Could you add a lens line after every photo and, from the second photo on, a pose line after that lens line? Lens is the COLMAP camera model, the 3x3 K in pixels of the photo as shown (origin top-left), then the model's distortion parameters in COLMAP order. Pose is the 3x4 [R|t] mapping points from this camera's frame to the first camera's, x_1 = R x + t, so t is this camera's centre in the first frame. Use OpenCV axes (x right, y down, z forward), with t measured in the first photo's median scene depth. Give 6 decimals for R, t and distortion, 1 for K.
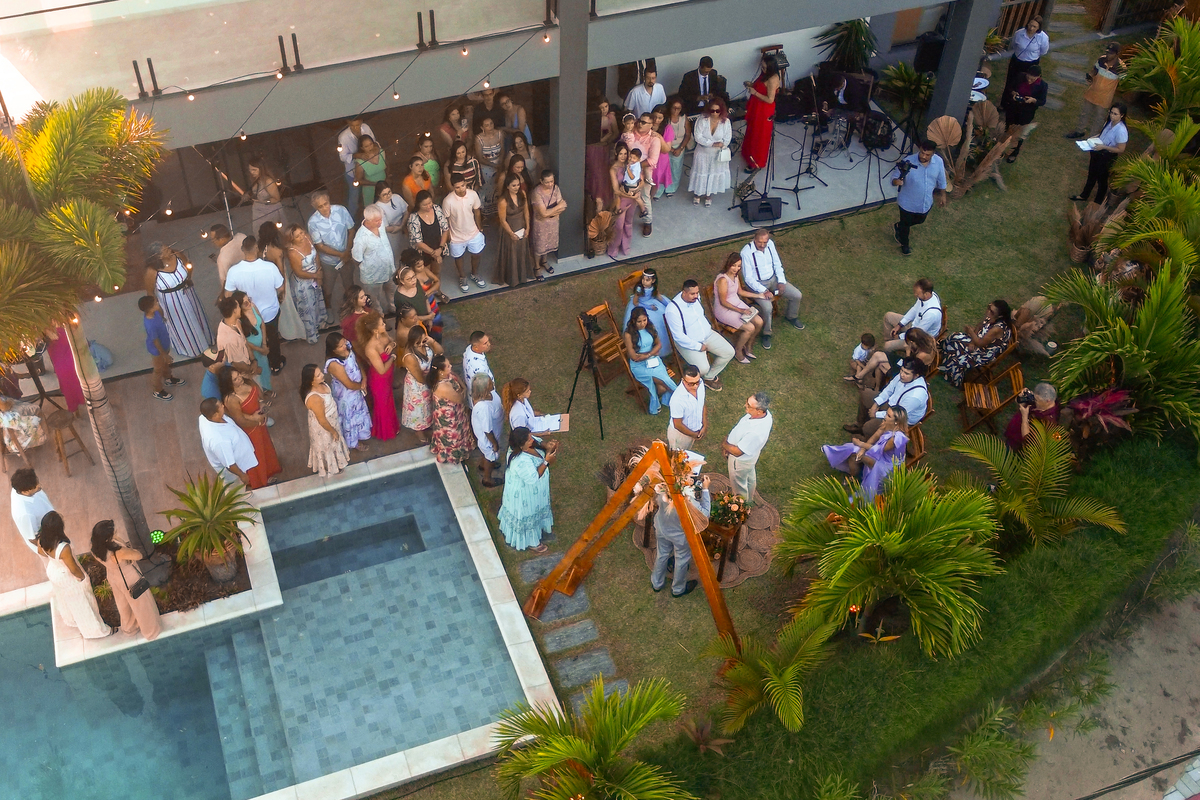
lens RADIAL K [[1261.7, 0, 600.0], [0, 1261.7, 400.0], [0, 0, 1]] dist [-0.008408, 0.003236]
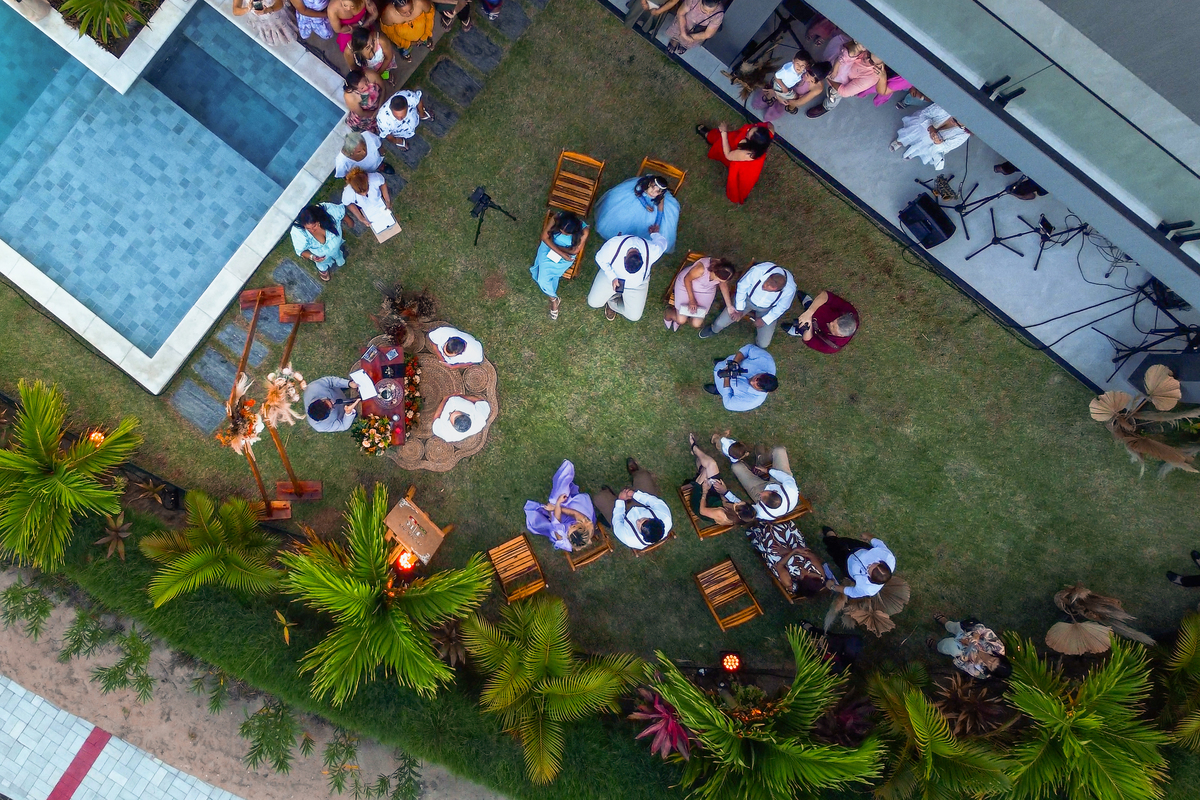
lens RADIAL K [[1261.7, 0, 600.0], [0, 1261.7, 400.0], [0, 0, 1]] dist [-0.008408, 0.003236]
pose [[0.499556, 0.866108, 0.017370, 0.146741], [-0.604452, 0.334133, 0.723183, -0.737679], [0.620550, -0.371770, 0.690438, 0.415585]]
